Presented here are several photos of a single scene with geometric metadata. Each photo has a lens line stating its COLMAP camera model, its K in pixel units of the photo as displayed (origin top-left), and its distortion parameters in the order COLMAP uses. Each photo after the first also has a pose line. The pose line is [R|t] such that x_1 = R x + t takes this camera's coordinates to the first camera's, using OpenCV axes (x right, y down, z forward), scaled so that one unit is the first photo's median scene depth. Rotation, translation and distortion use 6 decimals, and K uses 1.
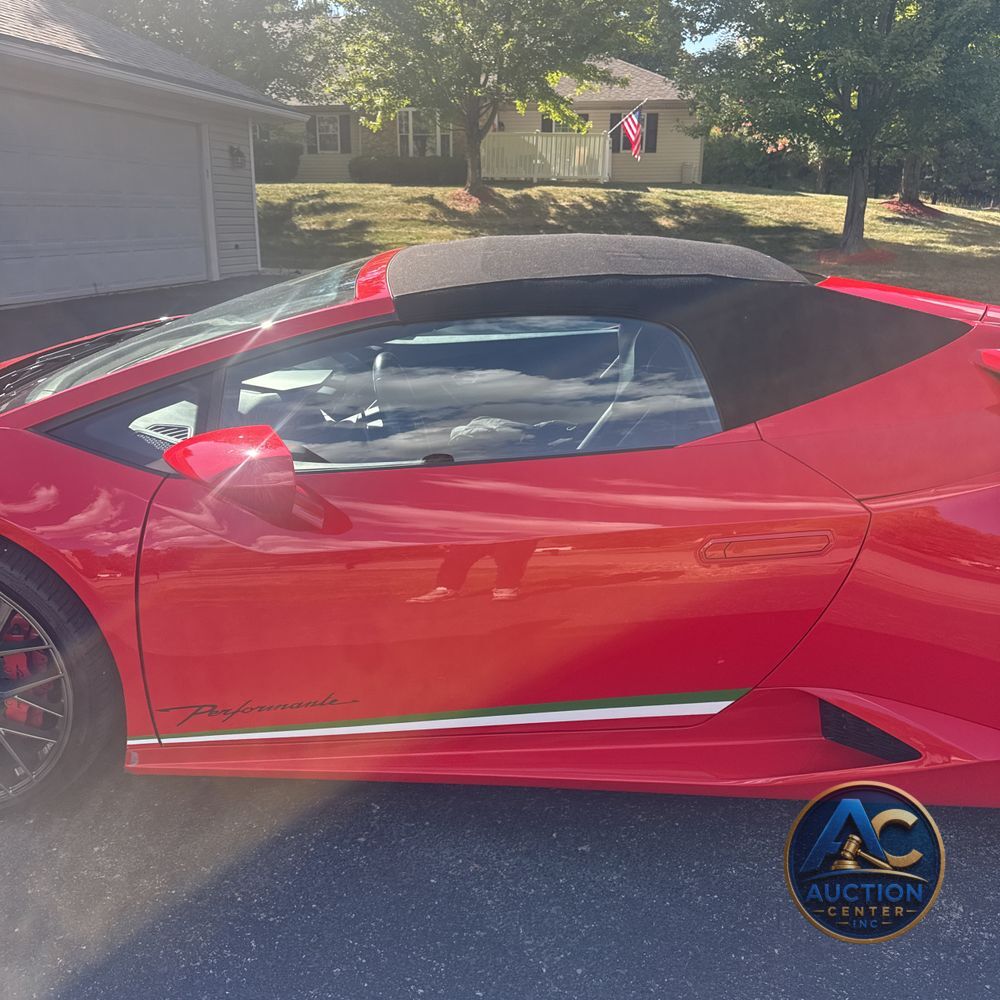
lens RADIAL K [[953.4, 0, 484.7], [0, 953.4, 514.4], [0, 0, 1]] dist [0.001523, 0.000000]
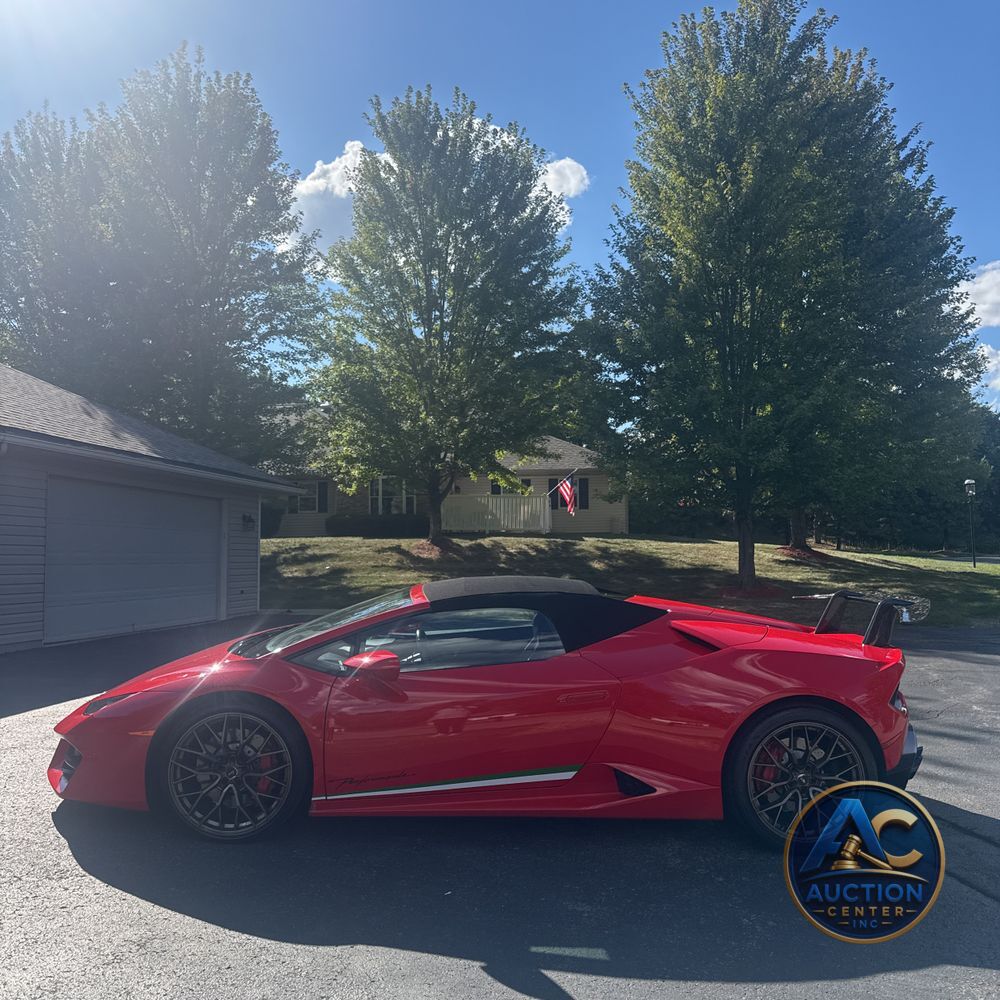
lens RADIAL K [[953.4, 0, 502.7], [0, 953.4, 503.2], [0, 0, 1]] dist [0.001523, 0.000000]
pose [[0.997759, -0.009000, 0.066296, -0.005979], [0.031957, 0.934675, -0.354065, 0.034642], [-0.058779, 0.355390, 0.932868, -0.119056]]
